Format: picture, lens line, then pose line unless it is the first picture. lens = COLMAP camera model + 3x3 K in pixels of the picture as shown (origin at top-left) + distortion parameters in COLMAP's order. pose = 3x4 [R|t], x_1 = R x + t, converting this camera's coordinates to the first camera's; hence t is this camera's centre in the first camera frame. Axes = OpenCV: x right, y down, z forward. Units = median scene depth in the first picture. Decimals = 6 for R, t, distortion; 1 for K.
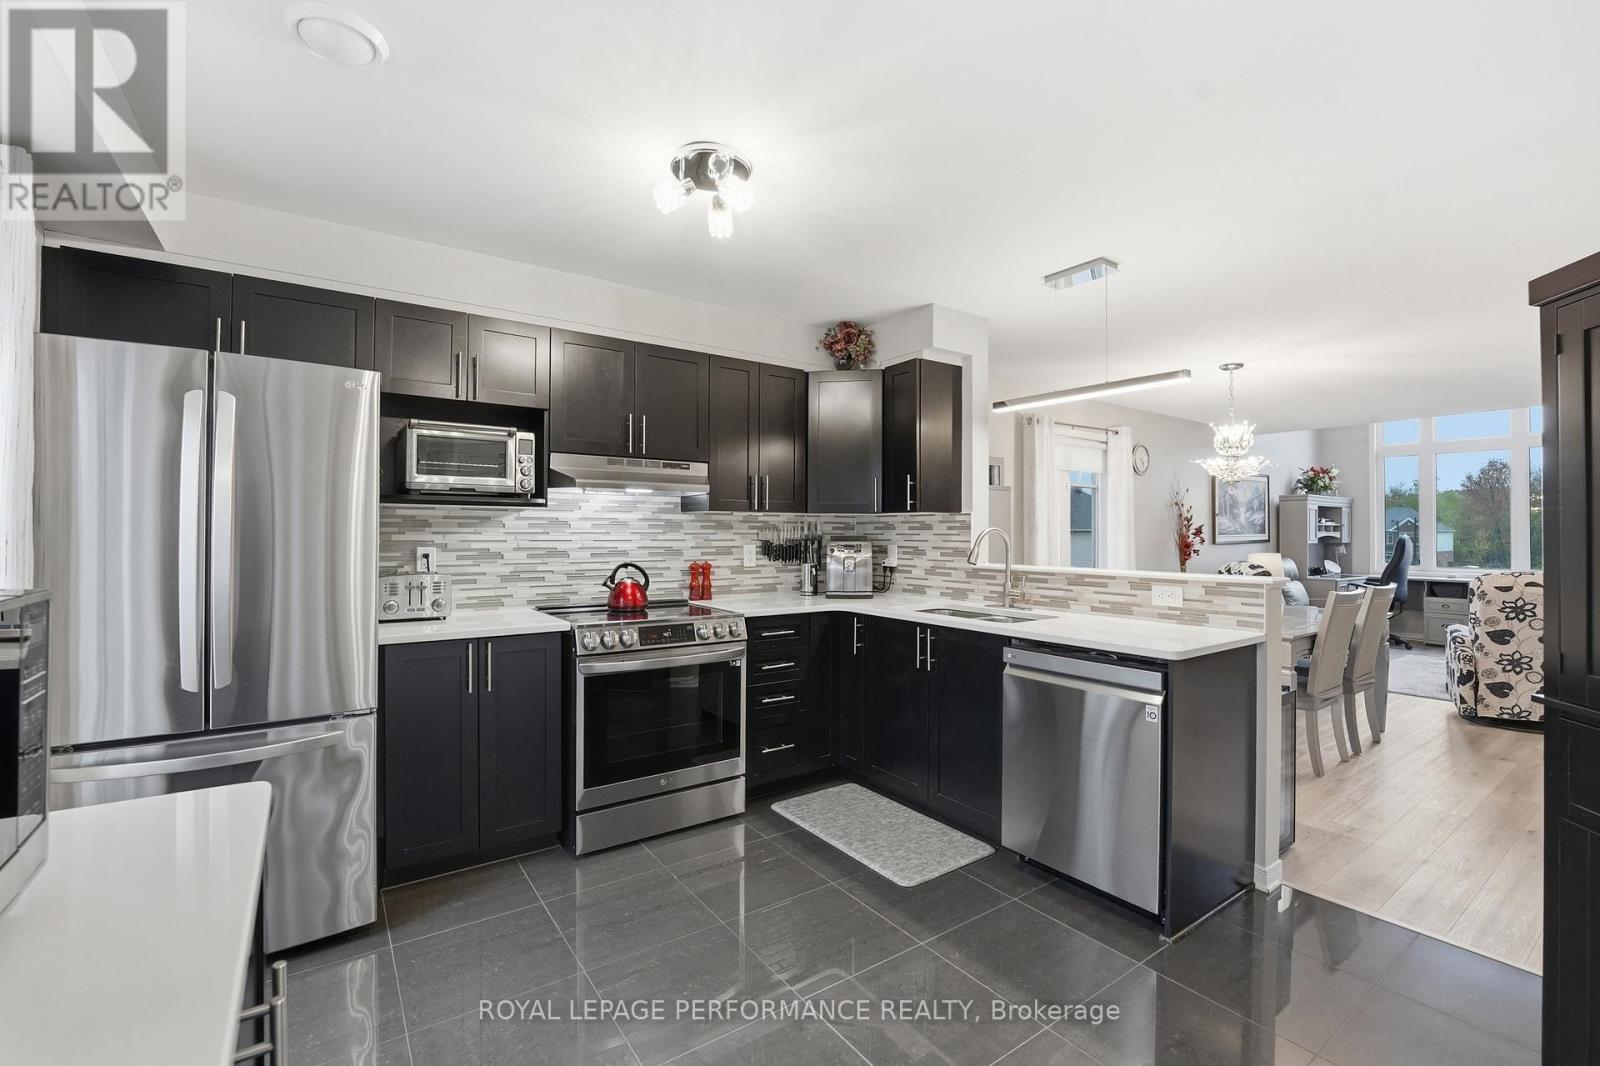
lens RADIAL K [[689.7, 0, 809.6], [0, 689.7, 529.2], [0, 0, 1]] dist [-0.020450, 0.000901]
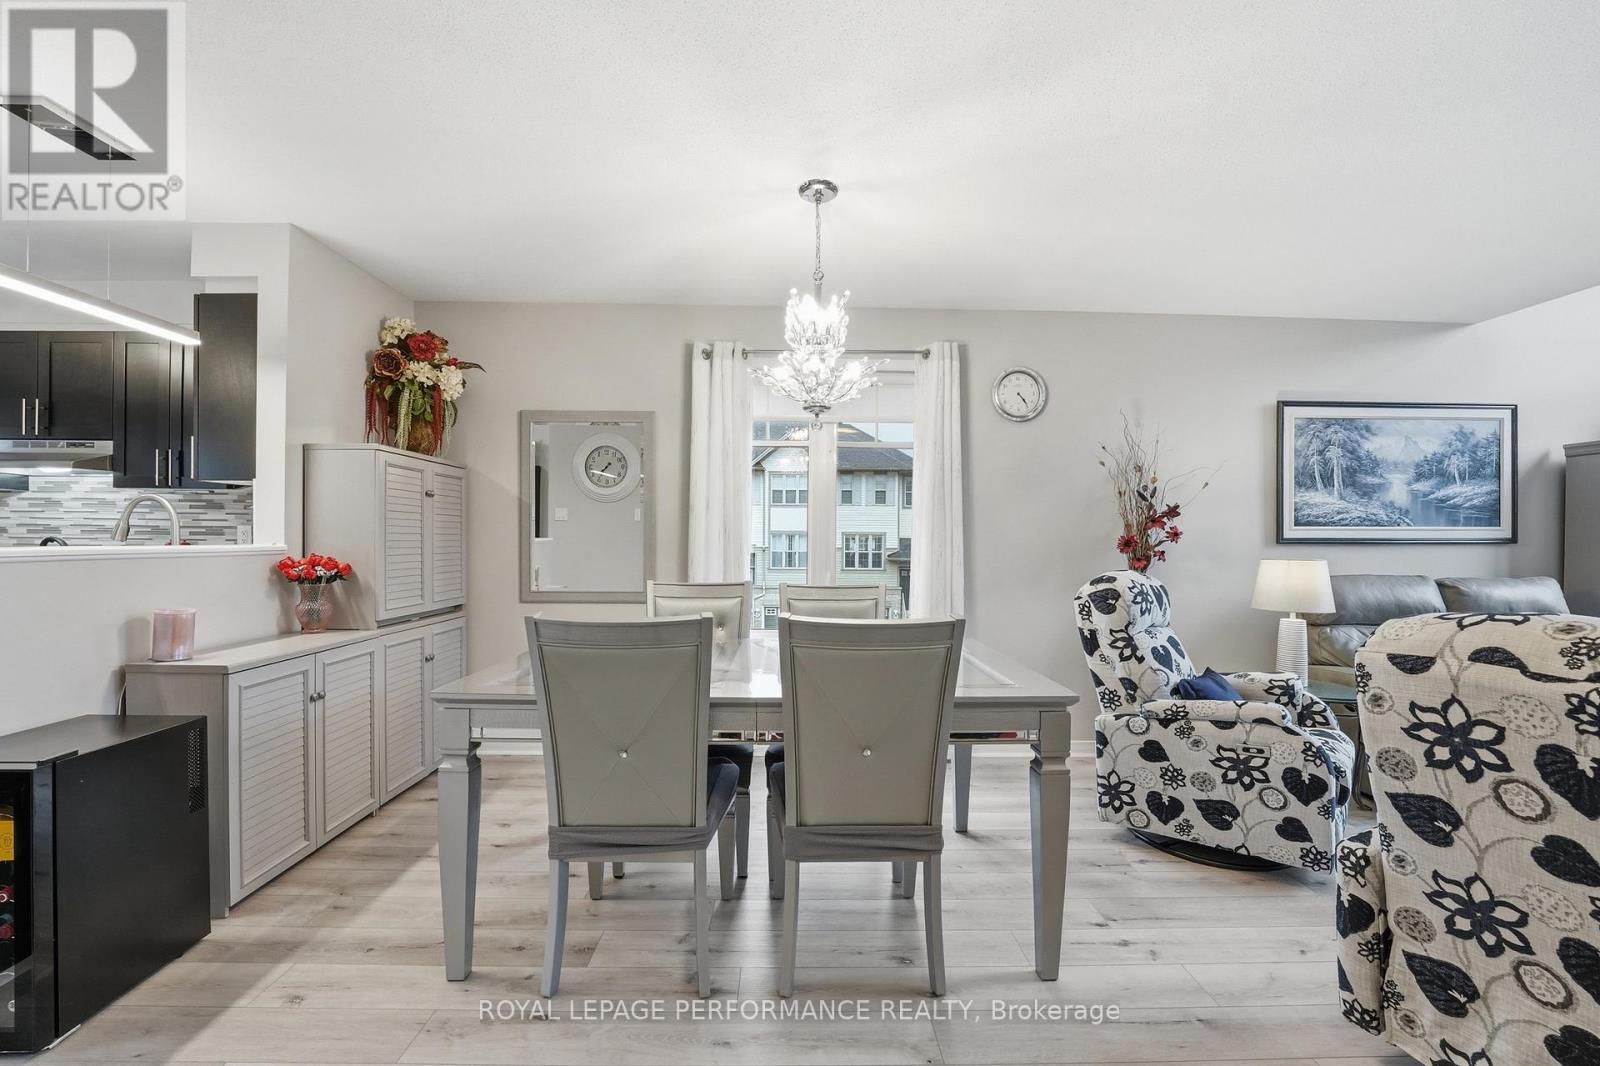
lens RADIAL K [[689.7, 0, 802.8], [0, 689.7, 547.8], [0, 0, 1]] dist [-0.020450, 0.000901]
pose [[0.822648, 0.011481, -0.568436, 1.166669], [-0.004733, 0.999900, 0.013346, 0.040485], [0.568532, -0.008289, 0.822619, 0.708773]]
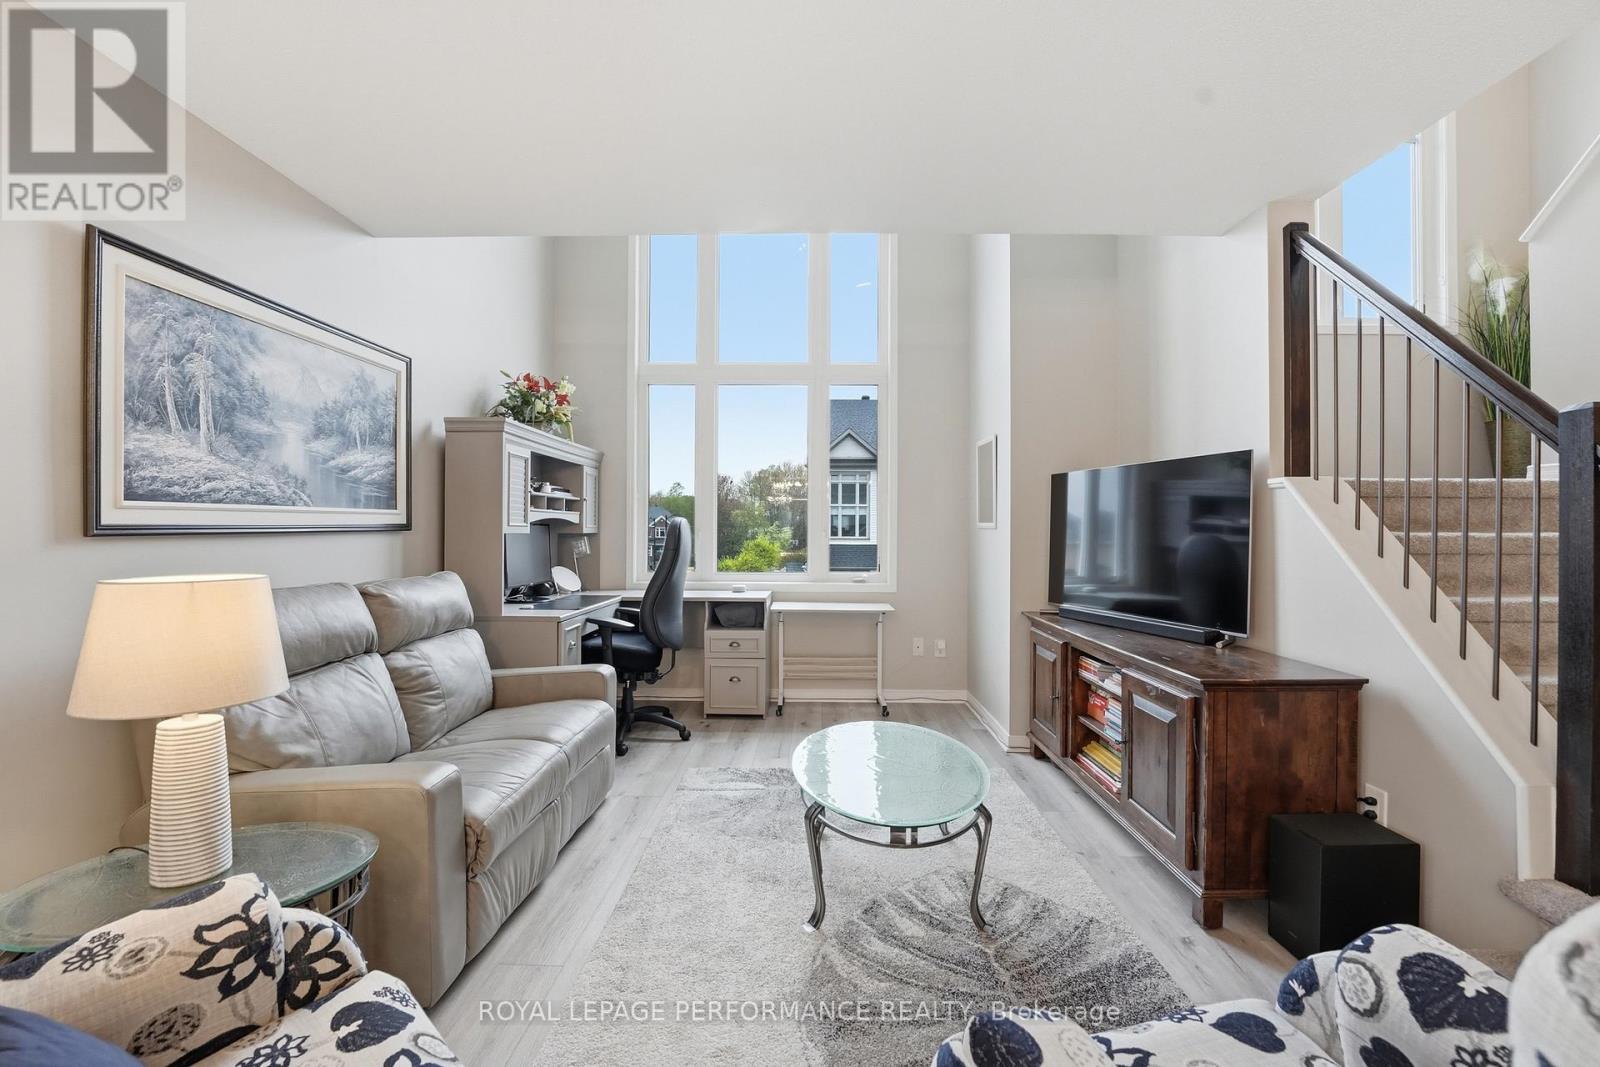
lens RADIAL K [[689.7, 0, 808.0], [0, 689.7, 526.8], [0, 0, 1]] dist [-0.020450, 0.000901]
pose [[0.594239, 0.005489, 0.804270, 1.090425], [-0.008674, 0.999962, -0.000416, 0.033209], [-0.804242, -0.006729, 0.594264, 1.296429]]
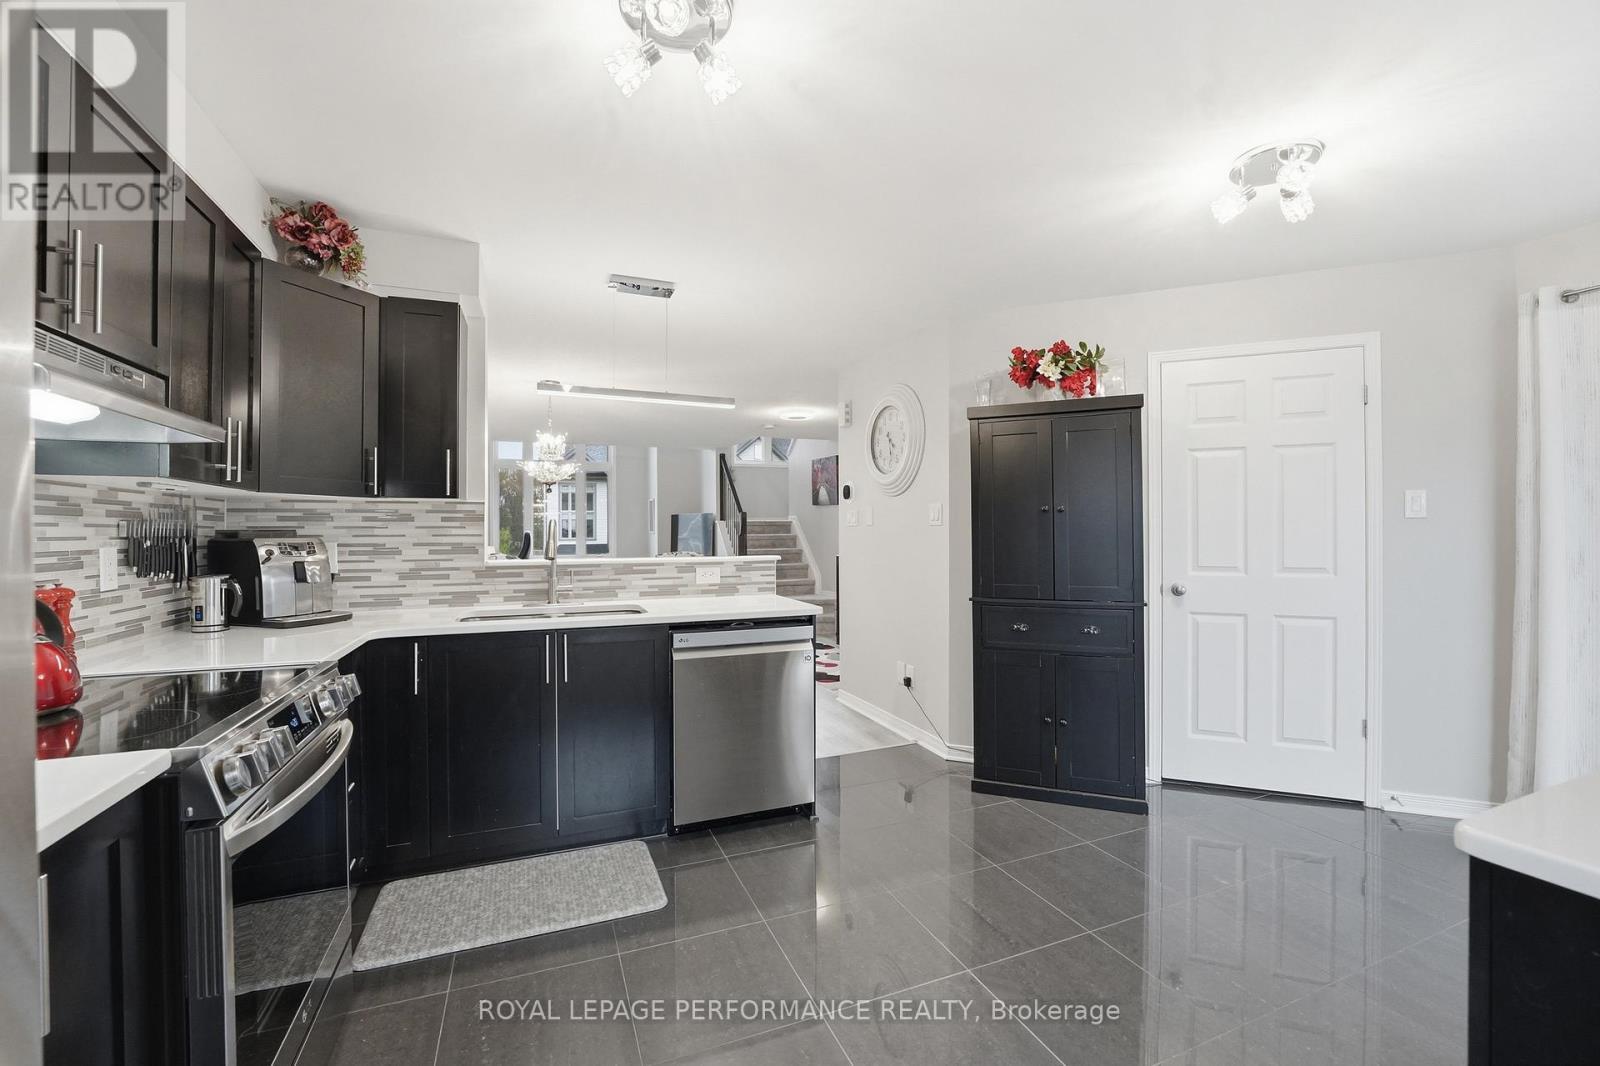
lens RADIAL K [[661.8, 0, 805.3], [0, 661.8, 528.1], [0, 0, 1]] dist [-0.025367, 0.002007]
pose [[0.231956, 0.000289, 0.972726, -0.459548], [-0.001152, 0.999999, -0.000022, 0.008522], [-0.972726, -0.001116, 0.231956, 0.416747]]
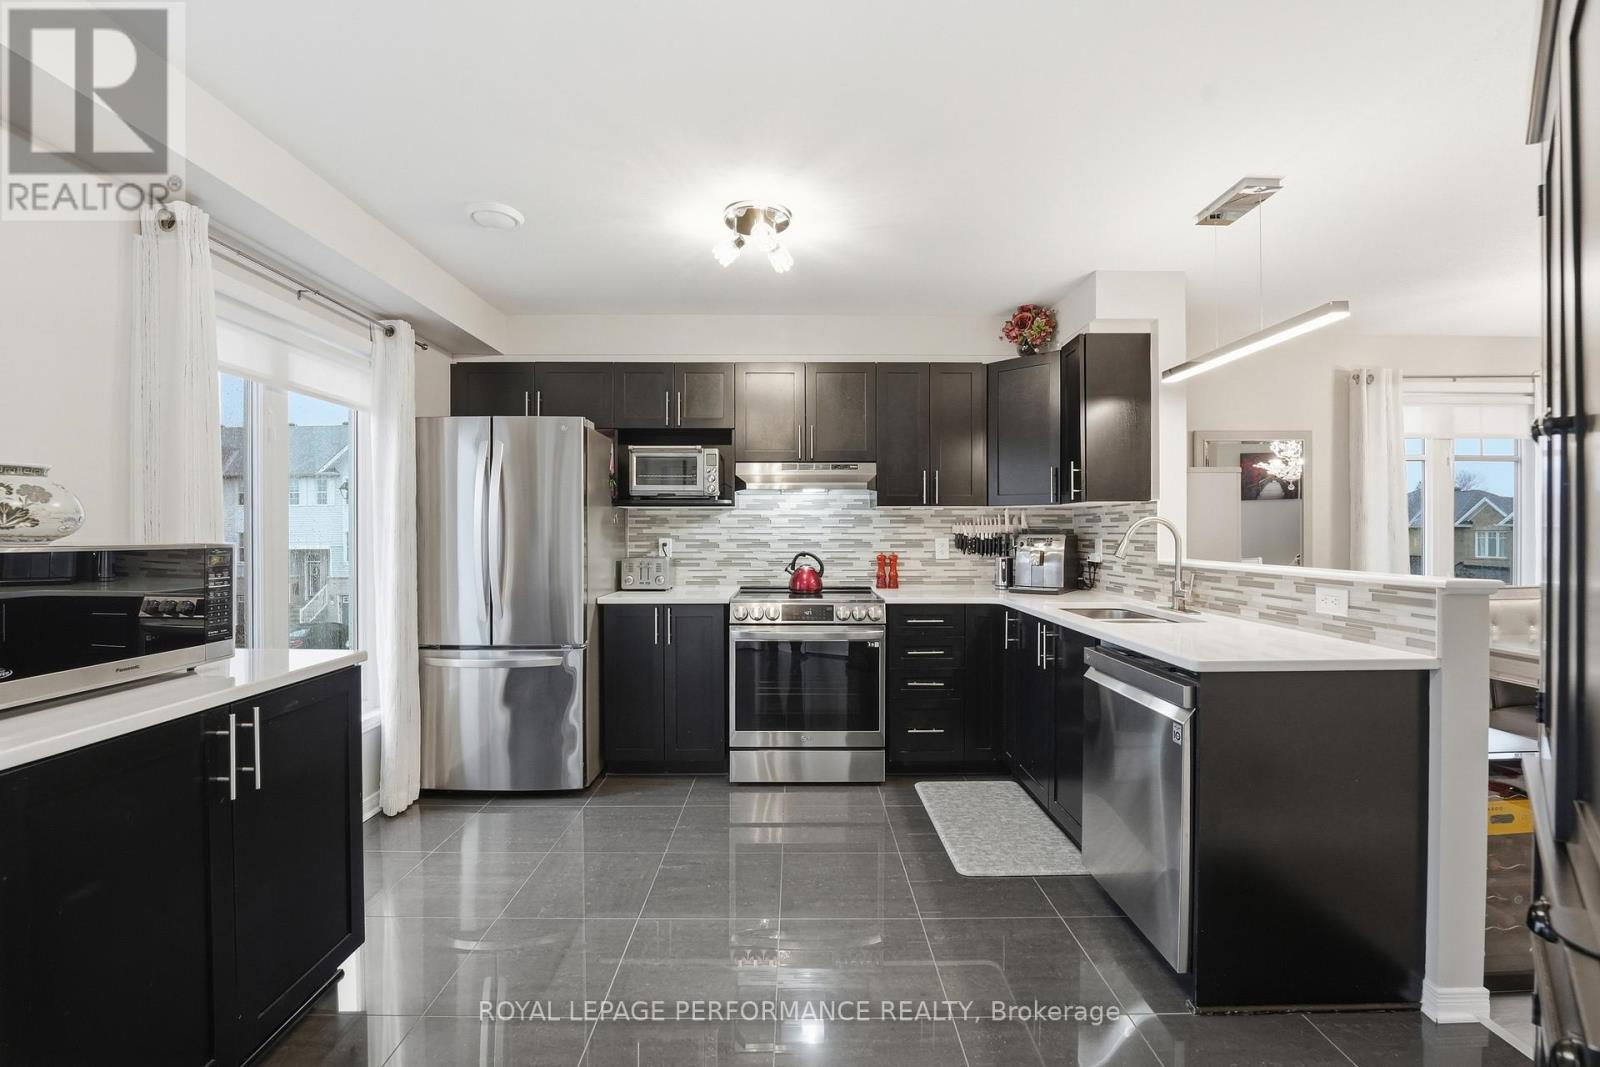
lens RADIAL K [[689.7, 0, 804.9], [0, 689.7, 537.0], [0, 0, 1]] dist [-0.020450, 0.000901]
pose [[0.821040, -0.001019, -0.570870, 0.358429], [0.007442, 0.999933, 0.008919, 0.011097], [0.570822, -0.011571, 0.820992, 0.033630]]
